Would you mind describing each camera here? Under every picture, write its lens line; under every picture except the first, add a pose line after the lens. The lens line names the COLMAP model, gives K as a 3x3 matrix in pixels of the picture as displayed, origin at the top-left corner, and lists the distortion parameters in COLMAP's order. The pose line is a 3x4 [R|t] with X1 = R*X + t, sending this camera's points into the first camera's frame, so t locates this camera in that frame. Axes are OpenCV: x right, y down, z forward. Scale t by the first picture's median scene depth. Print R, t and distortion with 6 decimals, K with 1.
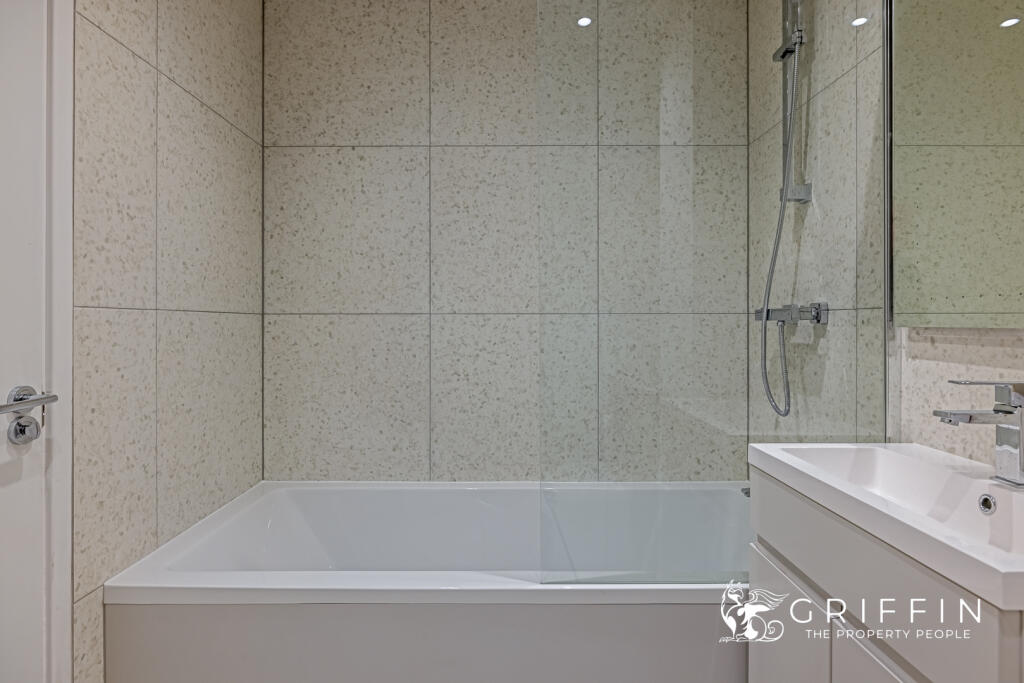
lens RADIAL K [[547.5, 0, 510.6], [0, 547.5, 322.8], [0, 0, 1]] dist [-0.002420, -0.000597]
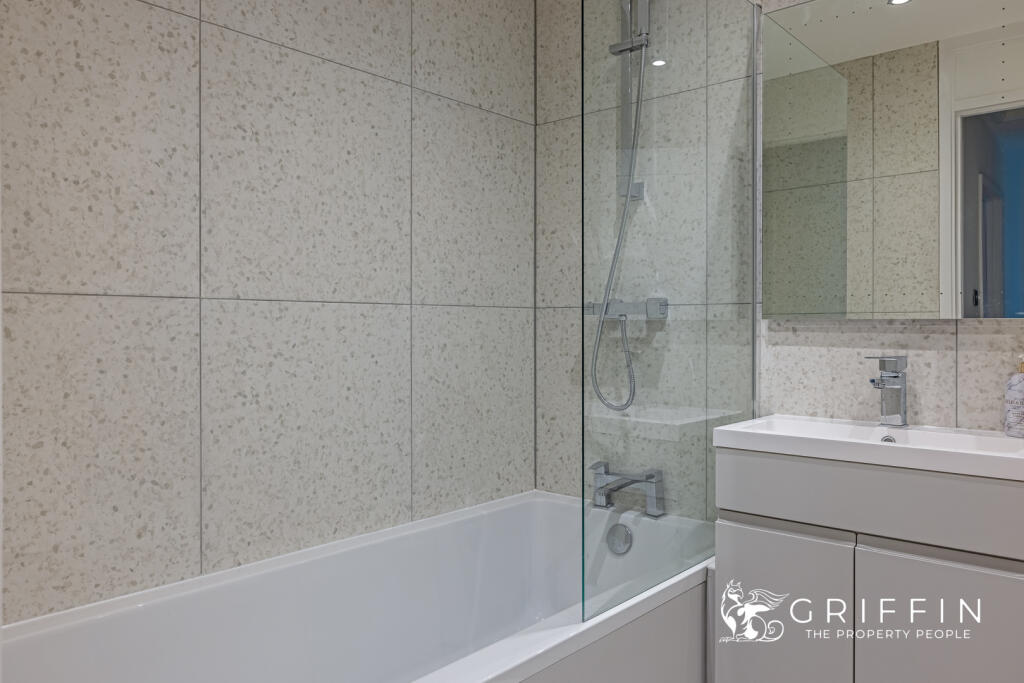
lens RADIAL K [[741.3, 0, 511.9], [0, 741.3, 326.8], [0, 0, 1]] dist [-0.001361, 0.000384]
pose [[0.663694, 0.001054, 0.748003, -0.530123], [-0.001400, 0.999999, -0.000167, 0.014919], [-0.748003, -0.000936, 0.663695, 0.200982]]
